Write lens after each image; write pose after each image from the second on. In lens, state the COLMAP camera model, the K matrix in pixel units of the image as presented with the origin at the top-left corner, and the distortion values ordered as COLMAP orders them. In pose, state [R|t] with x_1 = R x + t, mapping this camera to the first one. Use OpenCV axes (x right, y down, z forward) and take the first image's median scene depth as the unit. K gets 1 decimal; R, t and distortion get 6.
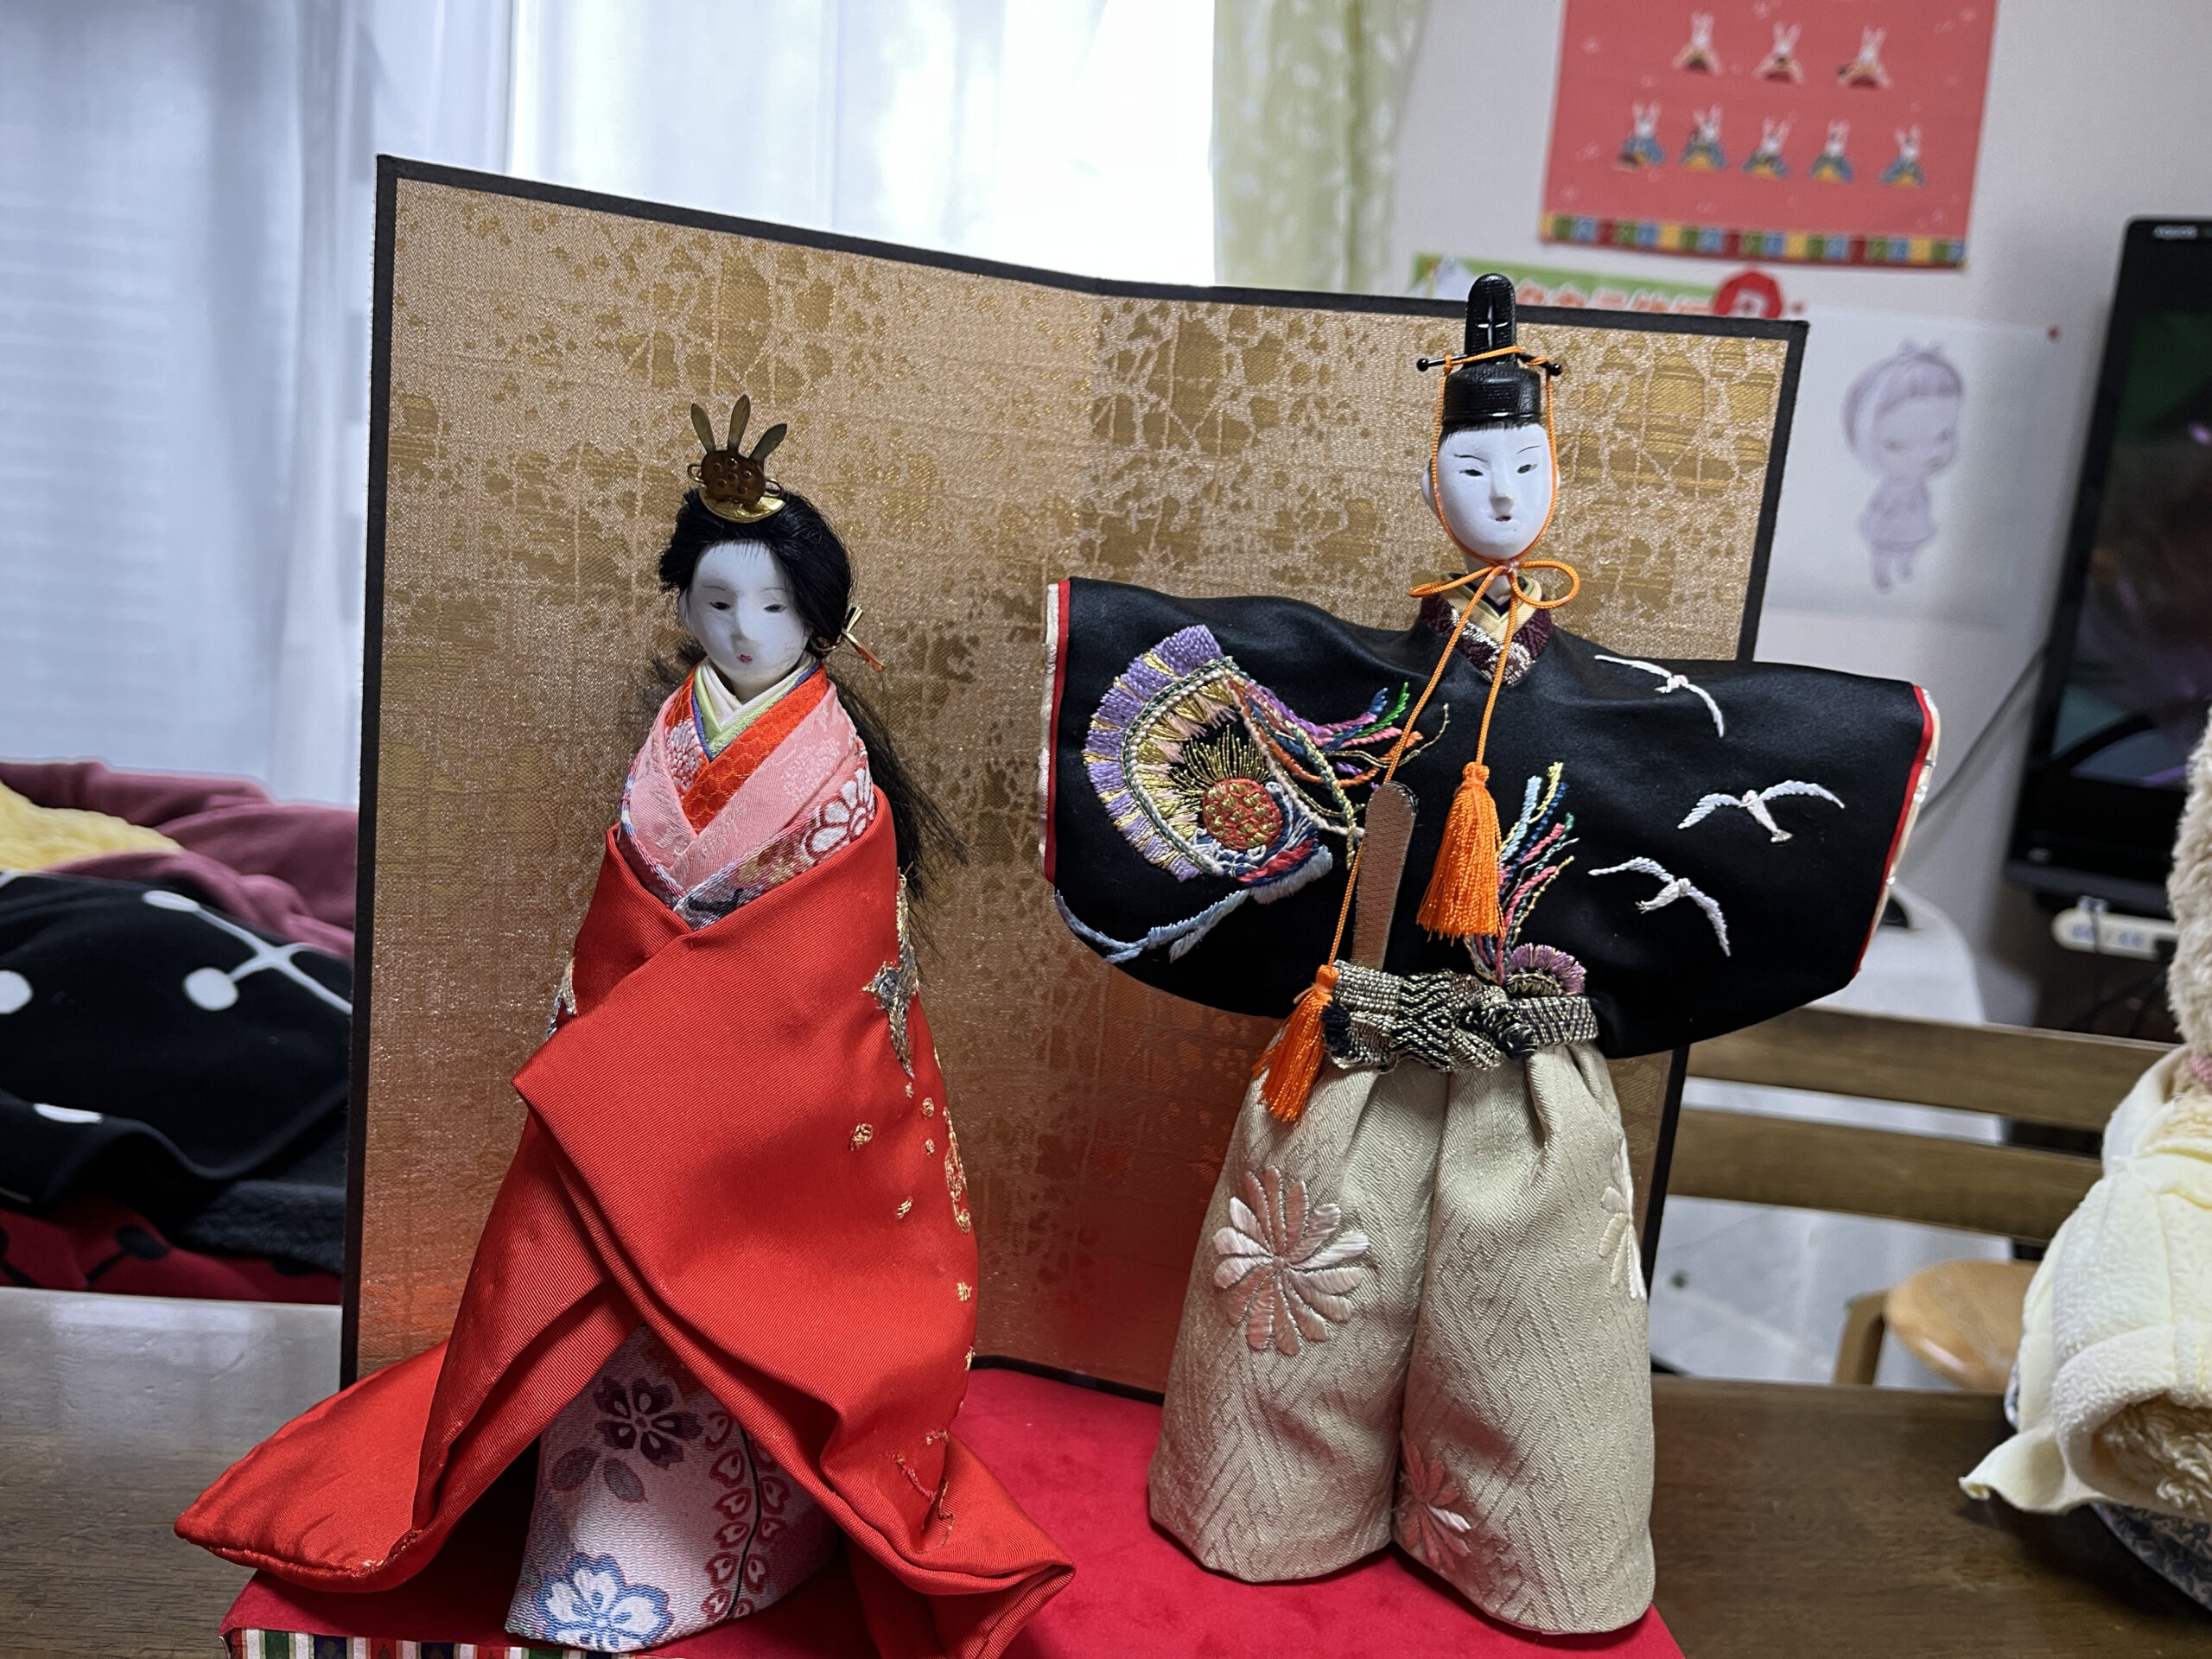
lens RADIAL K [[1705.5, 0, 1108.4], [0, 1705.5, 822.9], [0, 0, 1]] dist [0.027596, -0.027224]
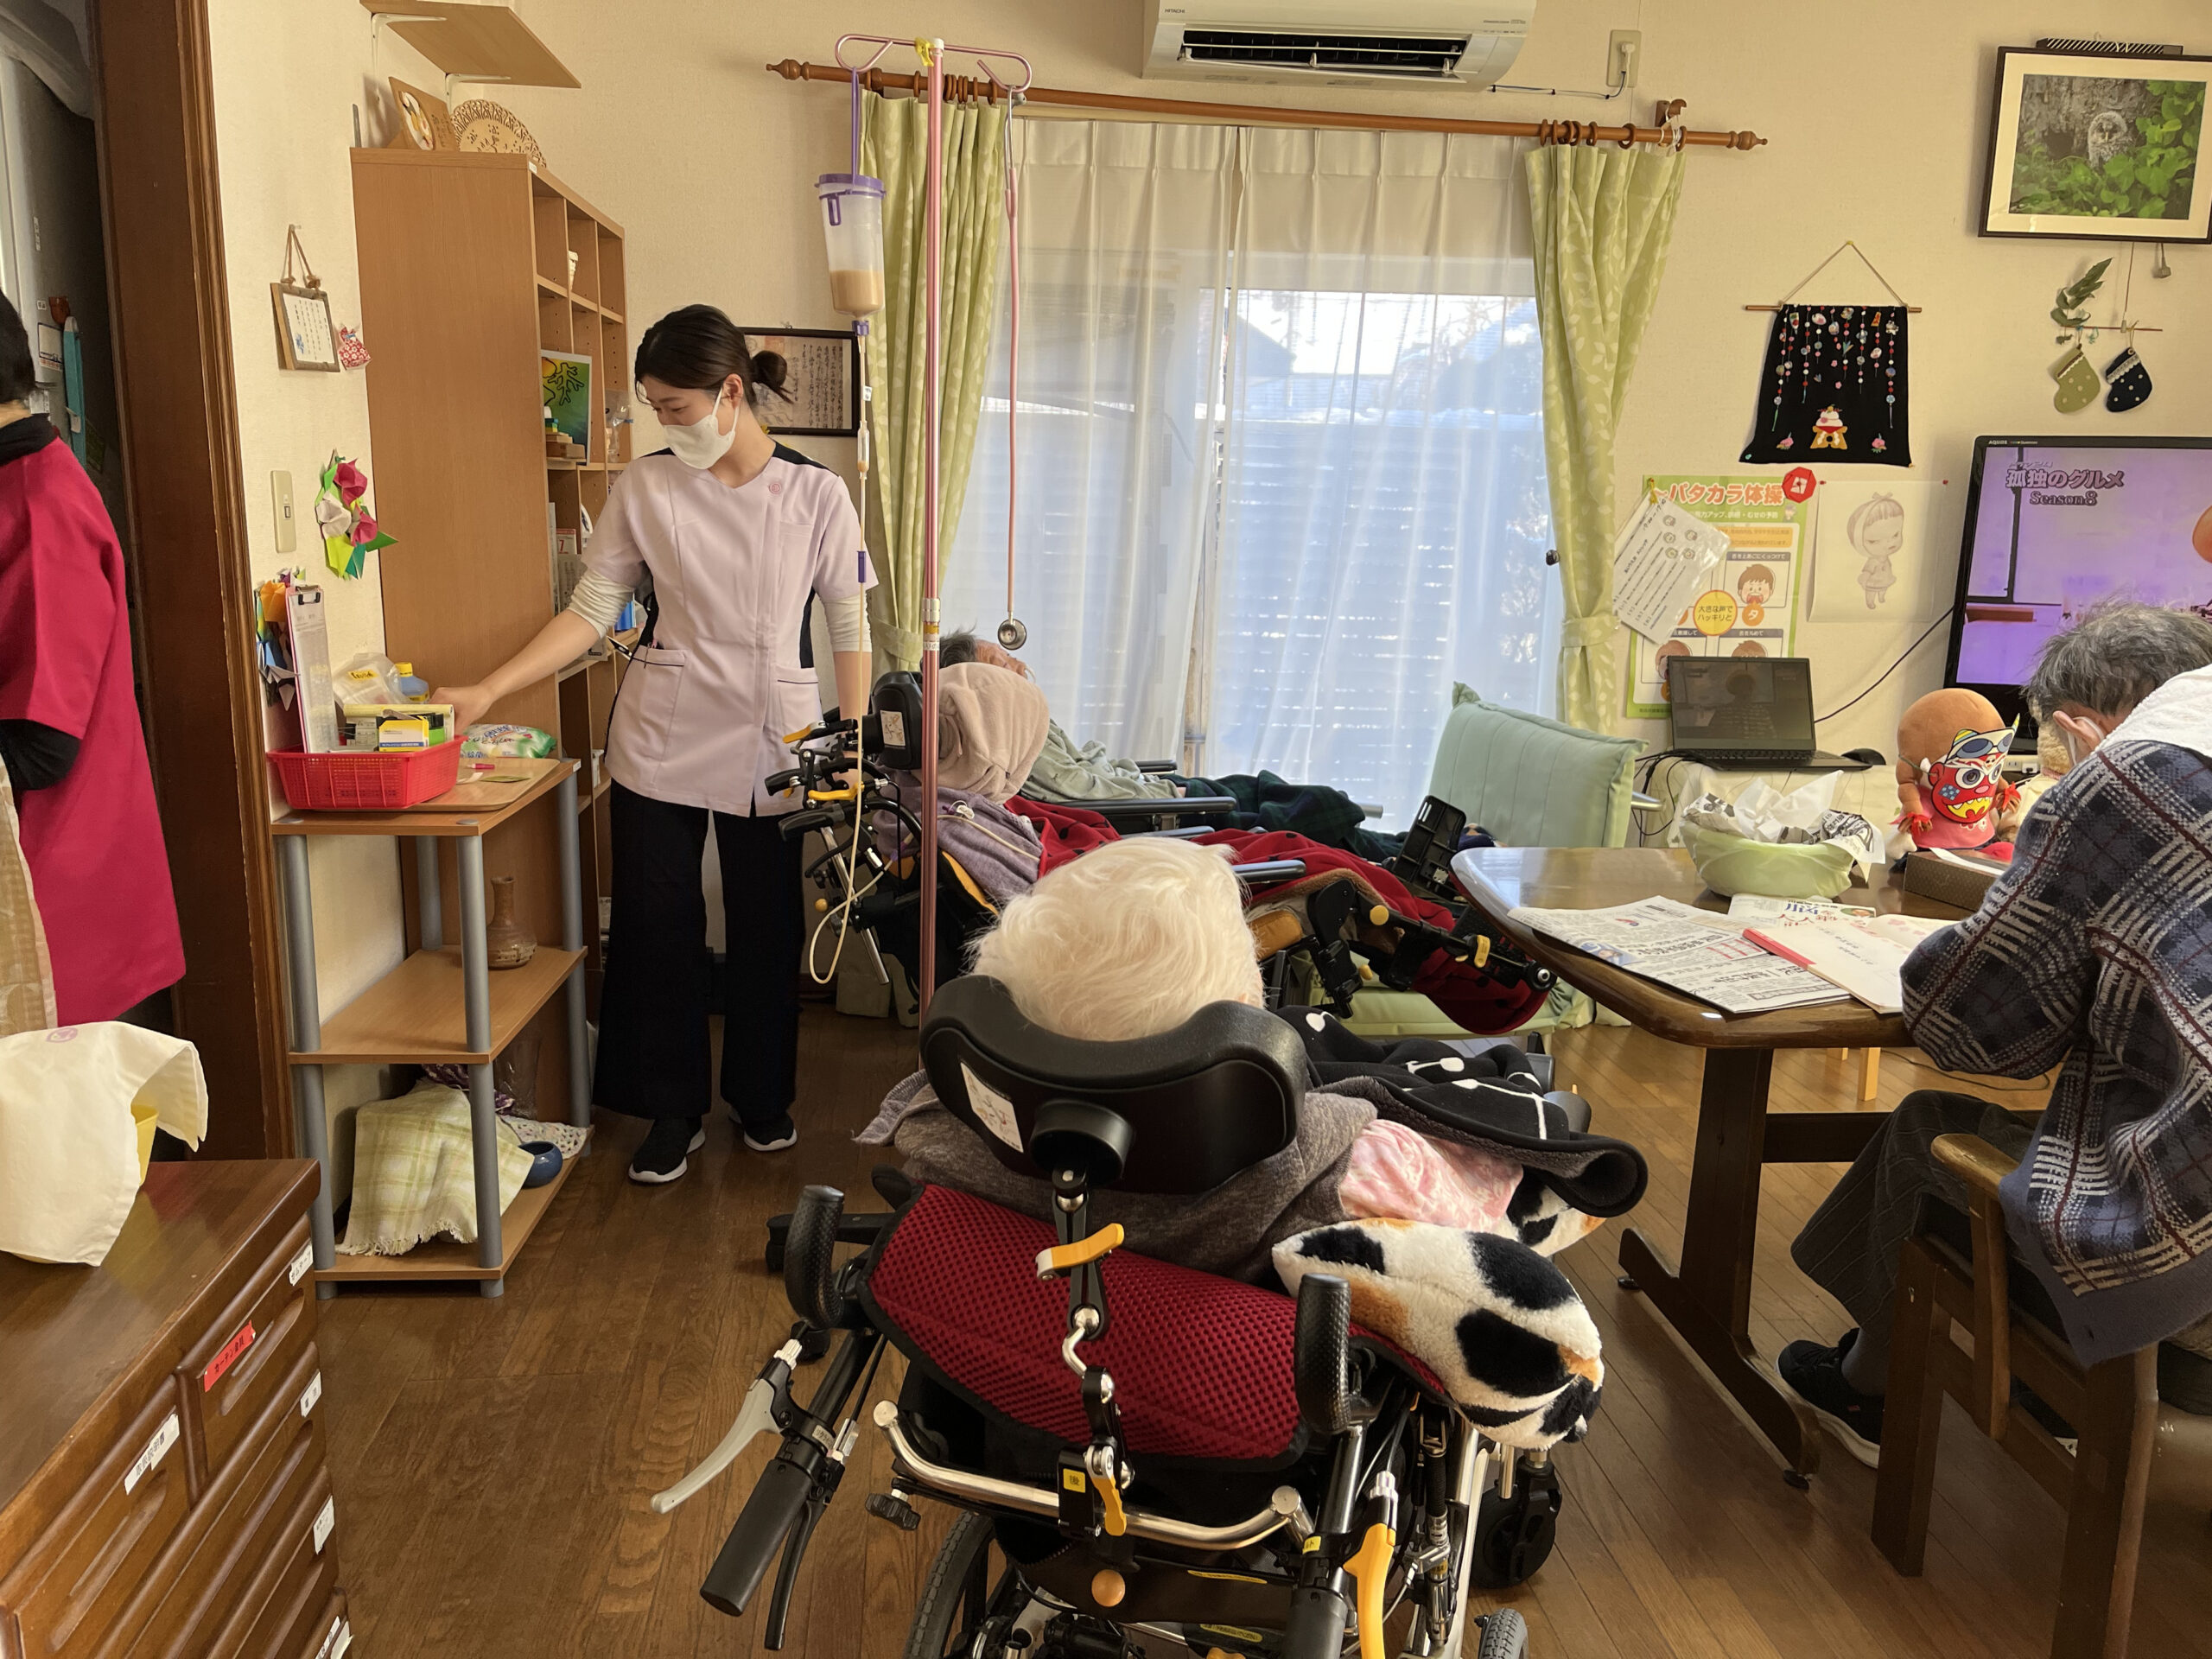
lens RADIAL K [[1705.5, 0, 1108.0], [0, 1705.5, 850.5], [0, 0, 1]] dist [0.027596, -0.027224]
pose [[0.996425, -0.072269, -0.043749, -2.269346], [0.073624, 0.996829, 0.030197, 0.159478], [0.041428, -0.033310, 0.998586, -6.321498]]
